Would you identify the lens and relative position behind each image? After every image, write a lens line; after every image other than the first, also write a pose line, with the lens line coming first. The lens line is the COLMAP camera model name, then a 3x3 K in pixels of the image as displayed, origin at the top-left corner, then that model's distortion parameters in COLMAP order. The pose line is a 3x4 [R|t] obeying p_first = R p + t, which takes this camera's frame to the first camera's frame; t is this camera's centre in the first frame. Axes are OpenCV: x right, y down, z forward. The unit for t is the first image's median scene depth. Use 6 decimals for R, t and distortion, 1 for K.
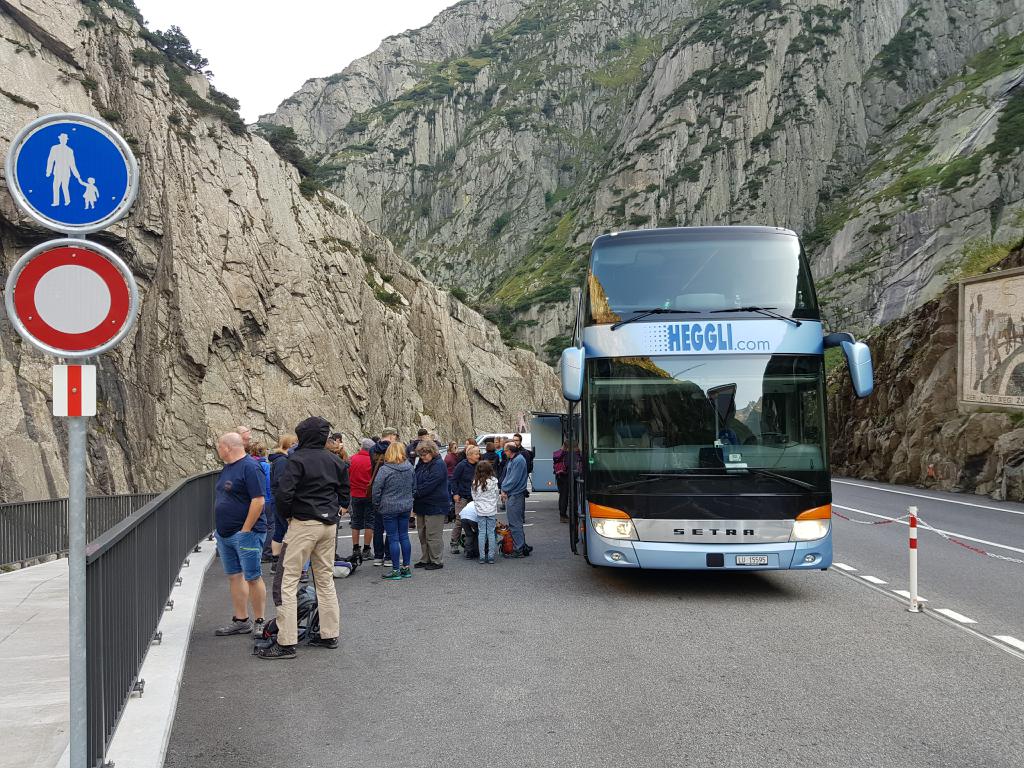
lens RADIAL K [[831.6, 0, 511.5], [0, 831.6, 382.1], [0, 0, 1]] dist [0.023074, -0.035674]
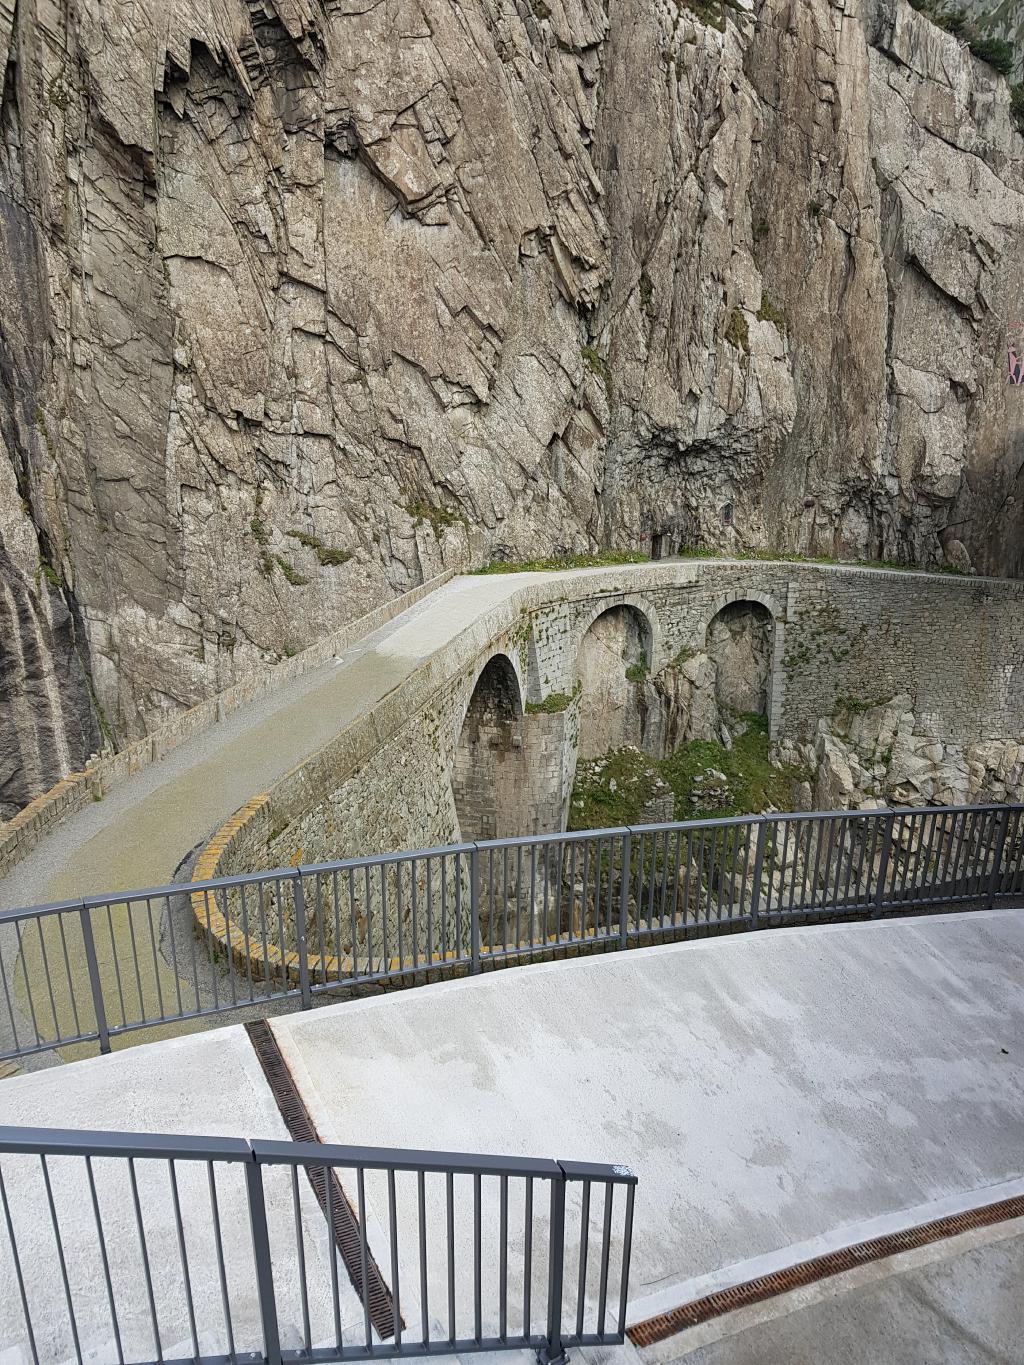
lens RADIAL K [[1108.5, 0, 515.0], [0, 1108.5, 682.1], [0, 0, 1]] dist [0.023074, -0.035674]
pose [[0.905077, 0.163056, -0.392746, 0.028565], [-0.026791, 0.943596, 0.330014, 0.034878], [0.424404, -0.288166, 0.858395, 0.505713]]
